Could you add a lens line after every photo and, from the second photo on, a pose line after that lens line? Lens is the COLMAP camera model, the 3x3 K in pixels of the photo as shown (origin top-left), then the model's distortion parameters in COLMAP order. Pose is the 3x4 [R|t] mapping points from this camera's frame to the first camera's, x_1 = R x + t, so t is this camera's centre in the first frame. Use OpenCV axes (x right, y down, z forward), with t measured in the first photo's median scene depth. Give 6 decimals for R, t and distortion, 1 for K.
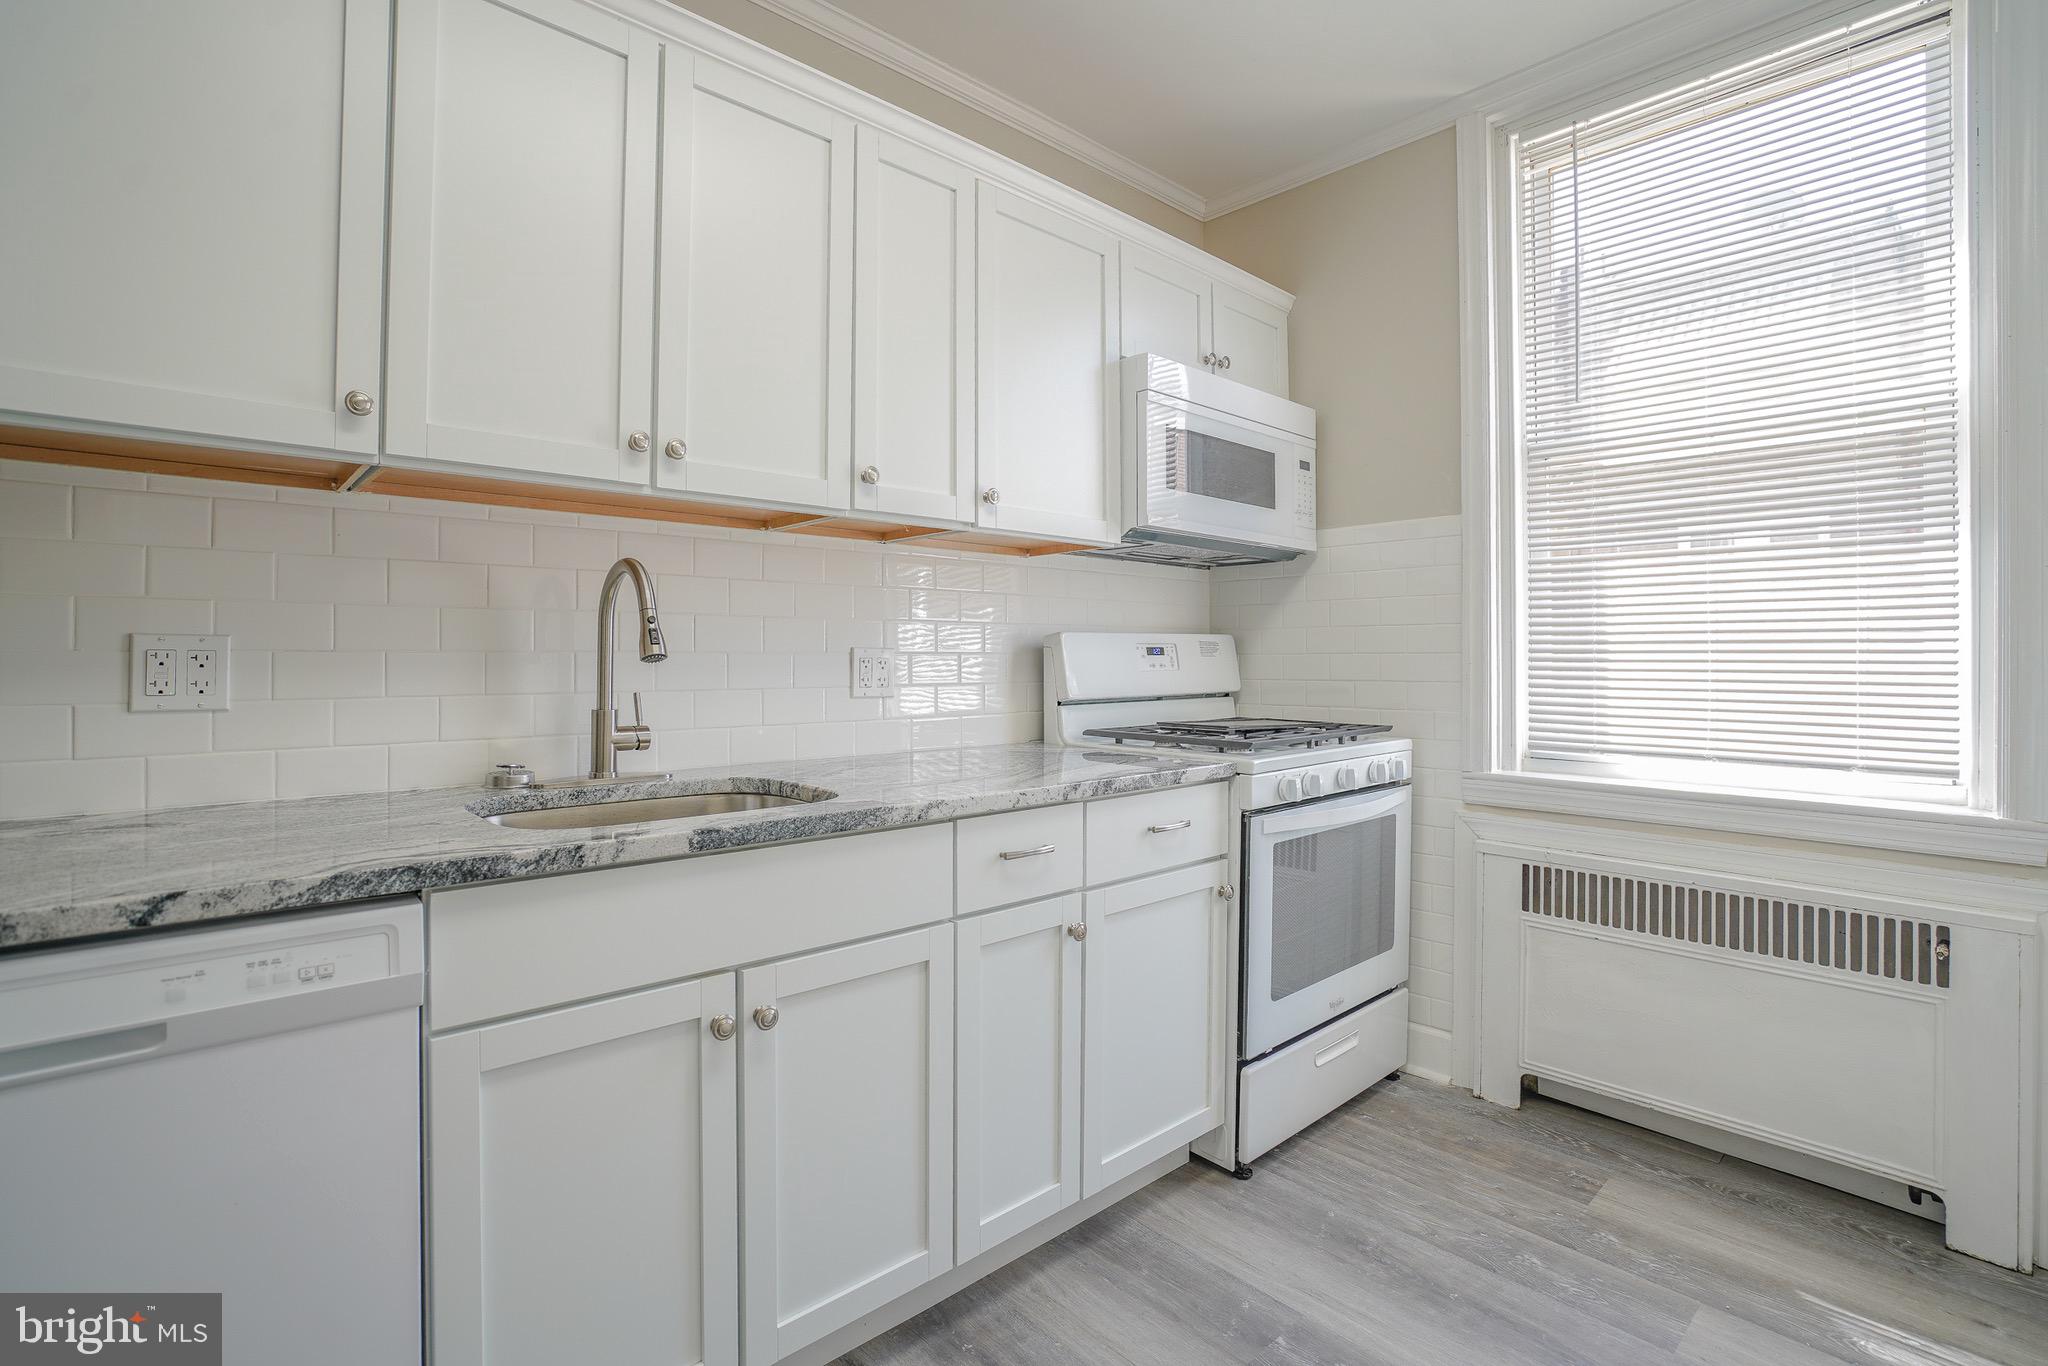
lens RADIAL K [[984.4, 0, 1021.1], [0, 984.4, 643.2], [0, 0, 1]] dist [-0.052292, 0.020813]
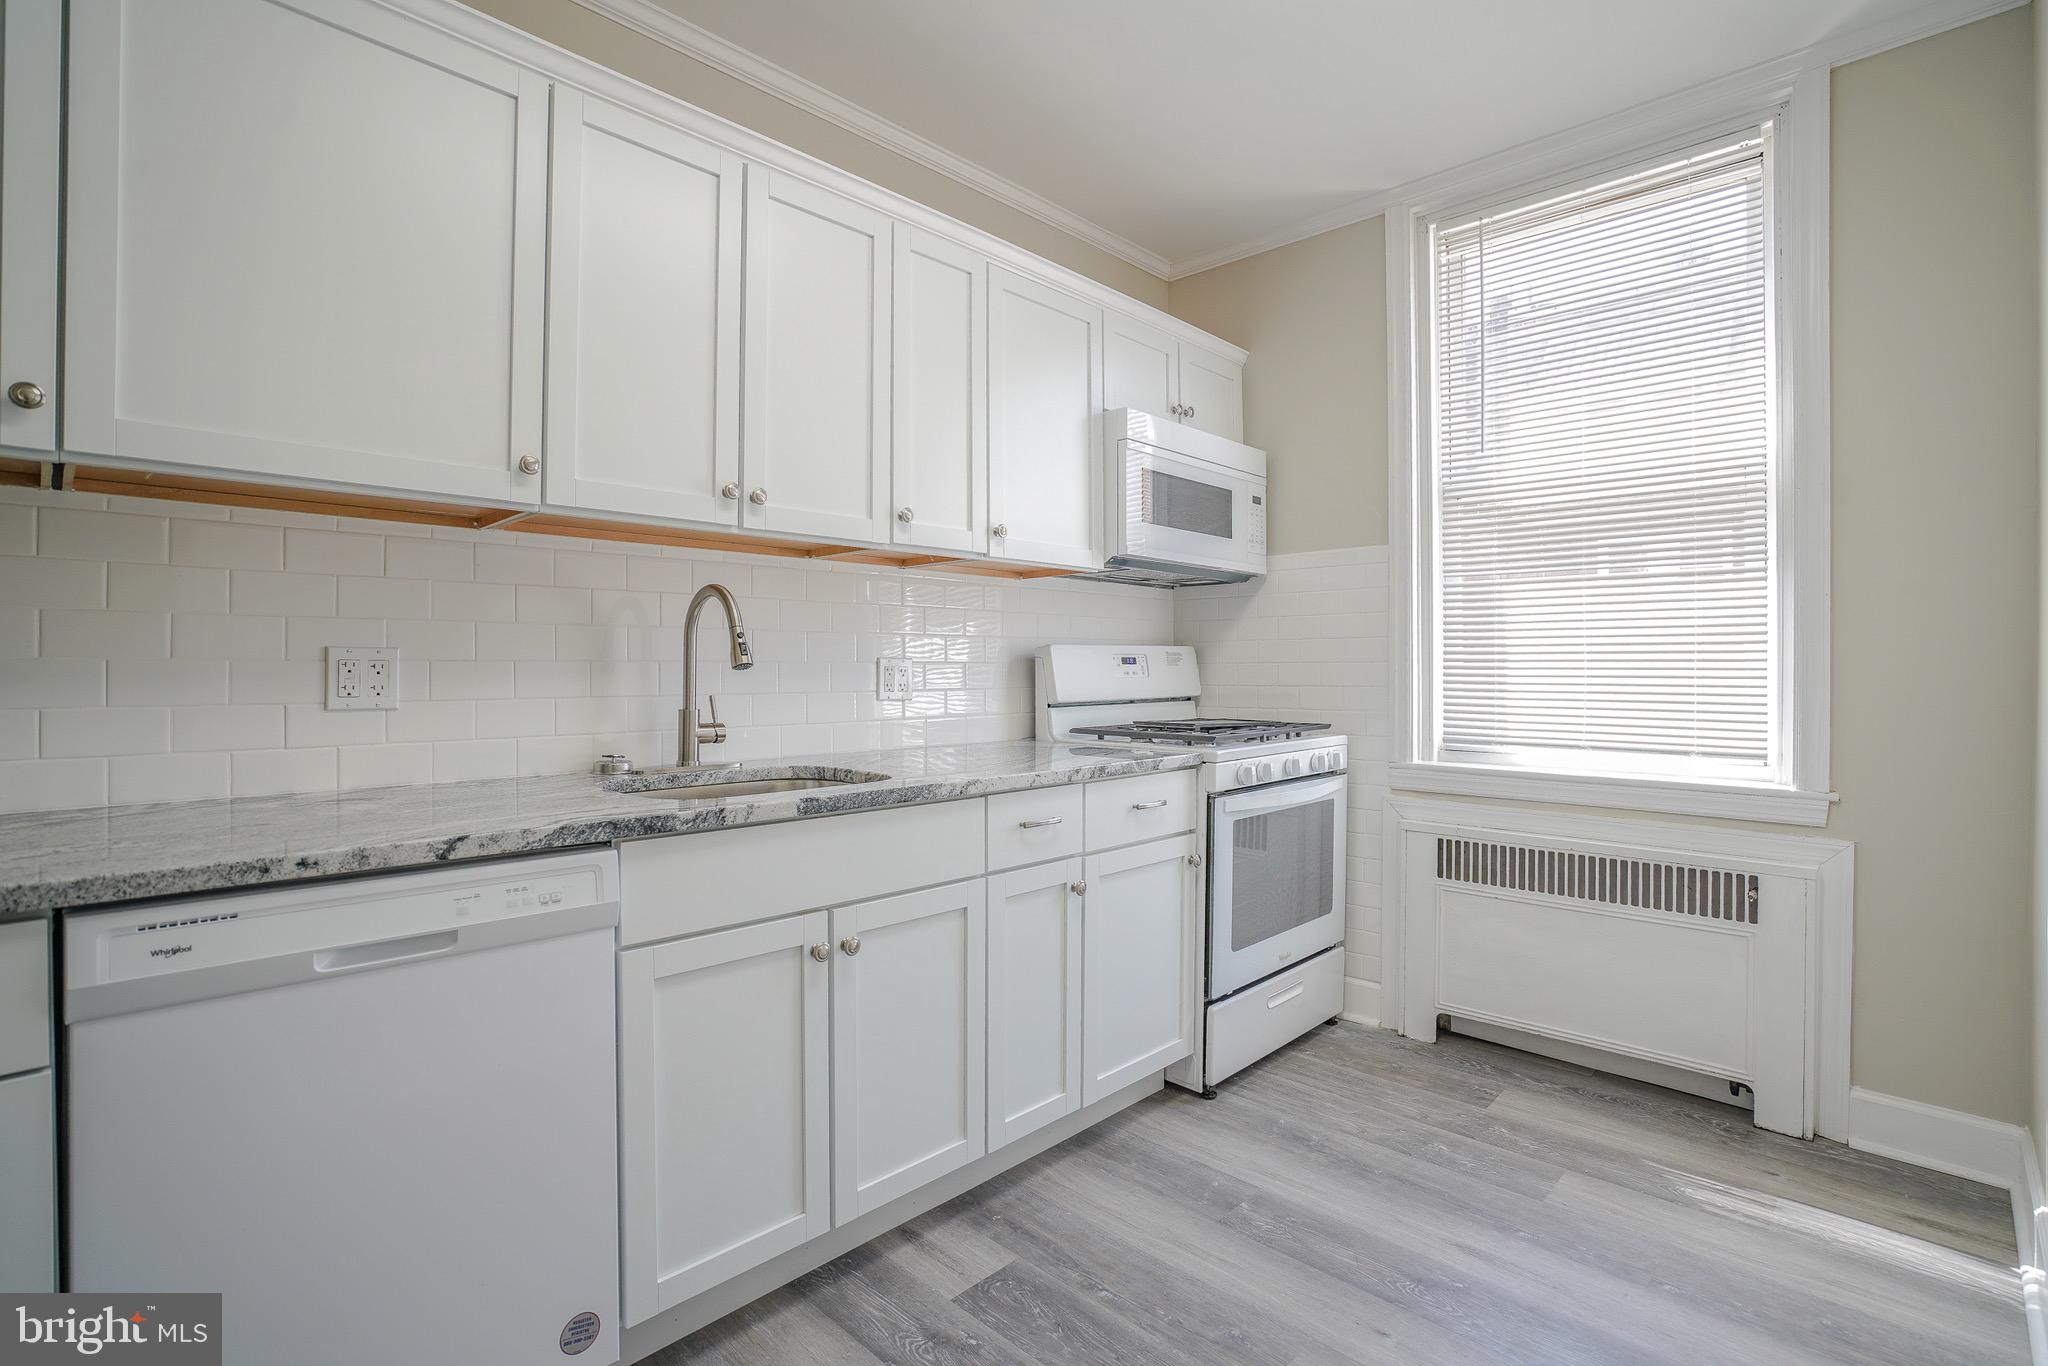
lens RADIAL K [[984.4, 0, 1024.9], [0, 984.4, 658.8], [0, 0, 1]] dist [-0.052292, 0.020813]
pose [[0.998283, -0.000810, 0.058563, -0.075834], [0.000511, 0.999987, 0.005109, -0.000381], [-0.058567, -0.005070, 0.998271, -0.208508]]
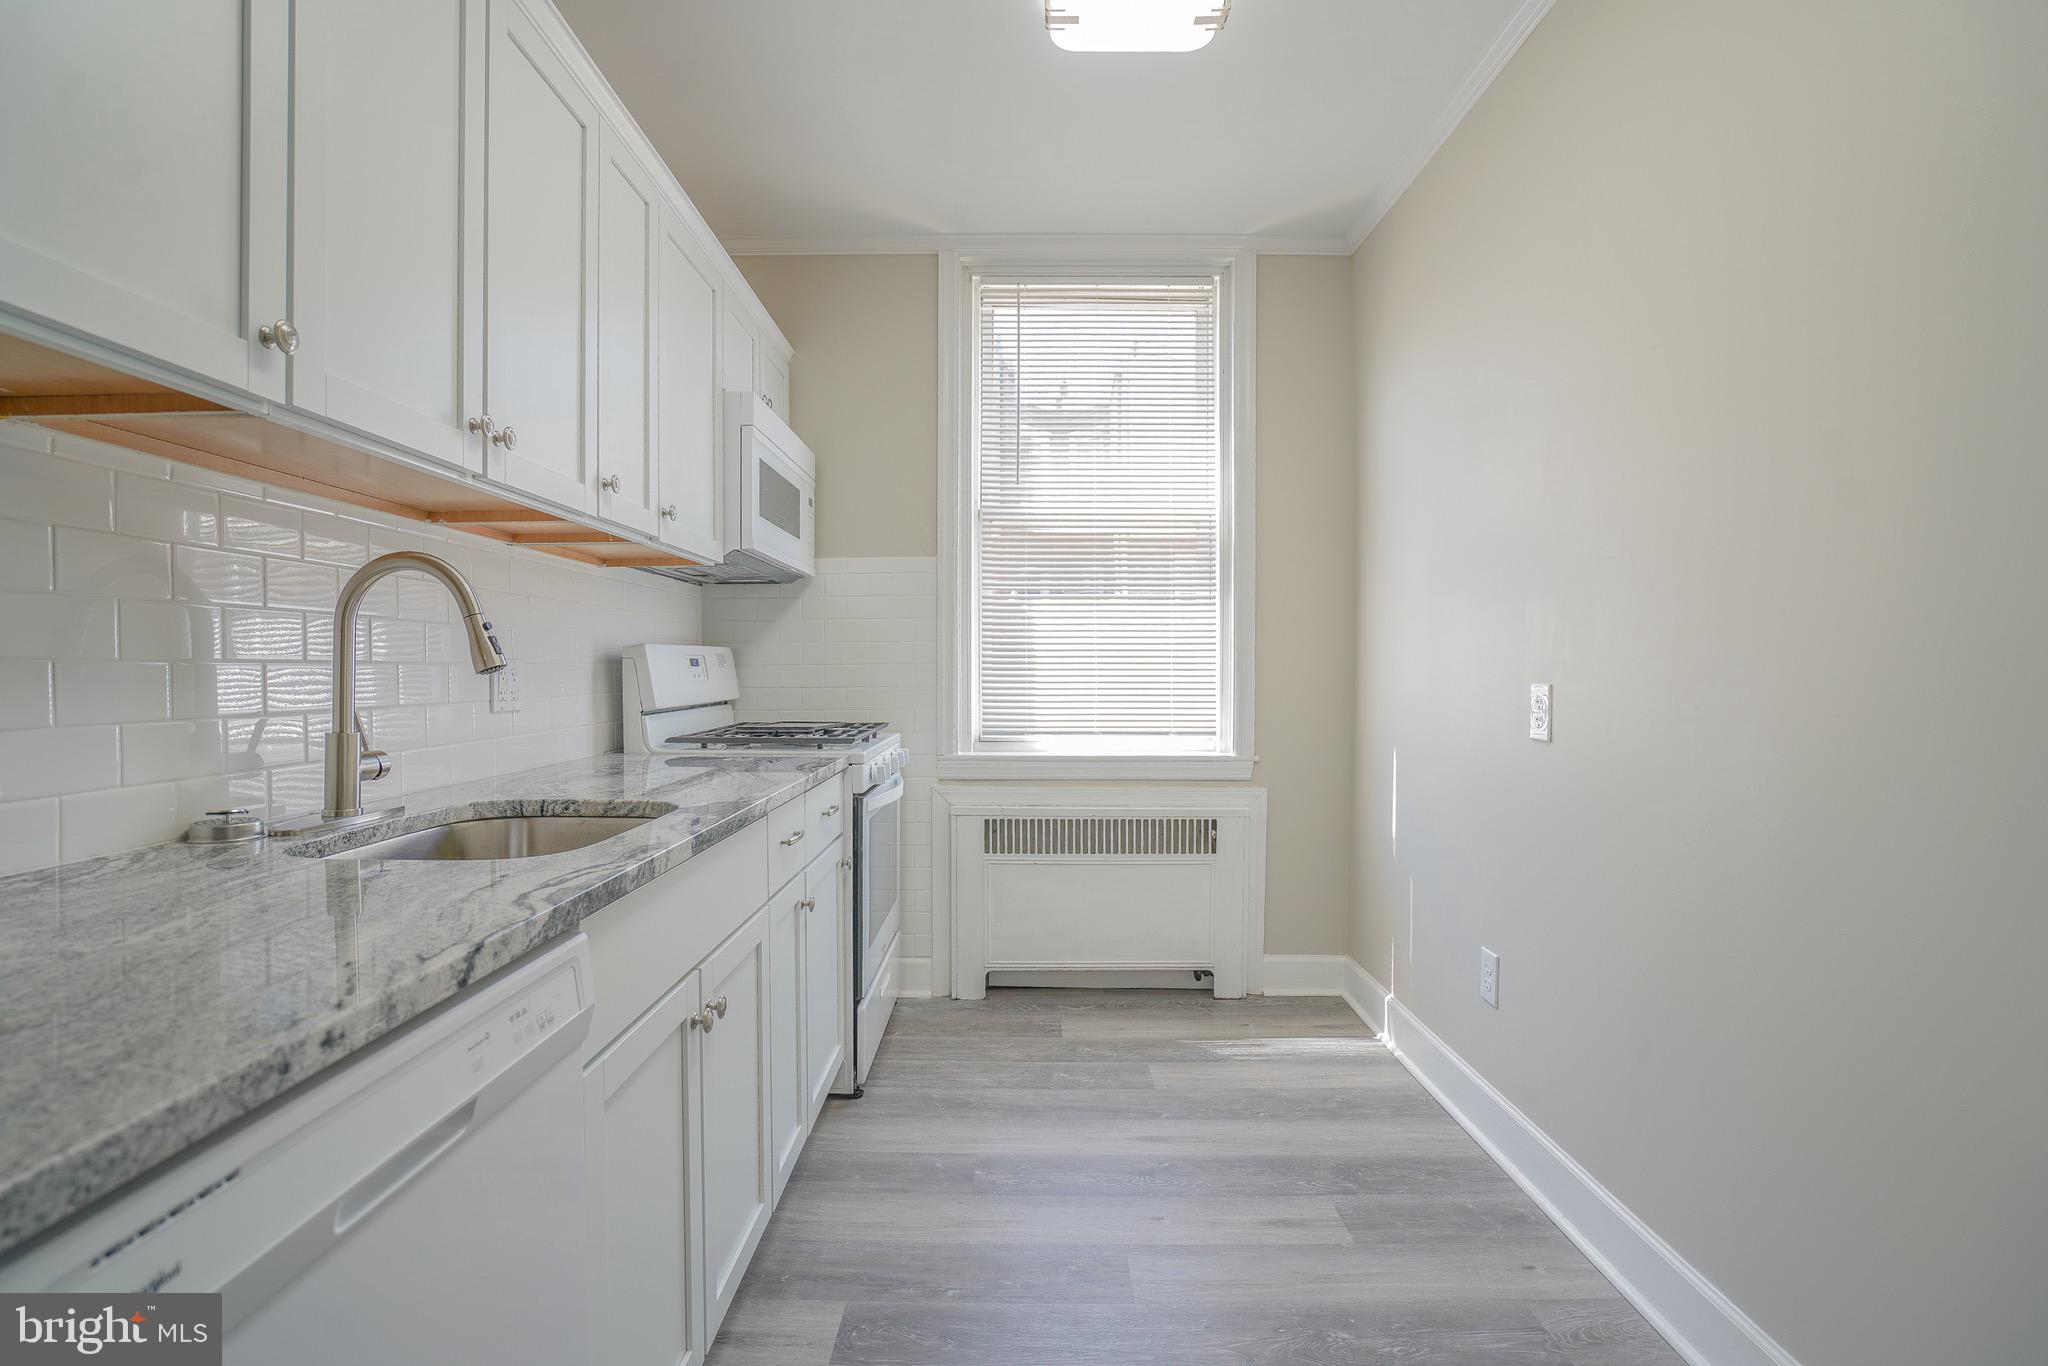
lens RADIAL K [[984.4, 0, 1034.8], [0, 984.4, 671.6], [0, 0, 1]] dist [-0.052292, 0.020813]
pose [[0.672309, -0.003952, 0.740260, -0.567731], [-0.009639, 0.999854, 0.014093, 0.000155], [-0.740208, -0.016610, 0.672173, 0.026631]]
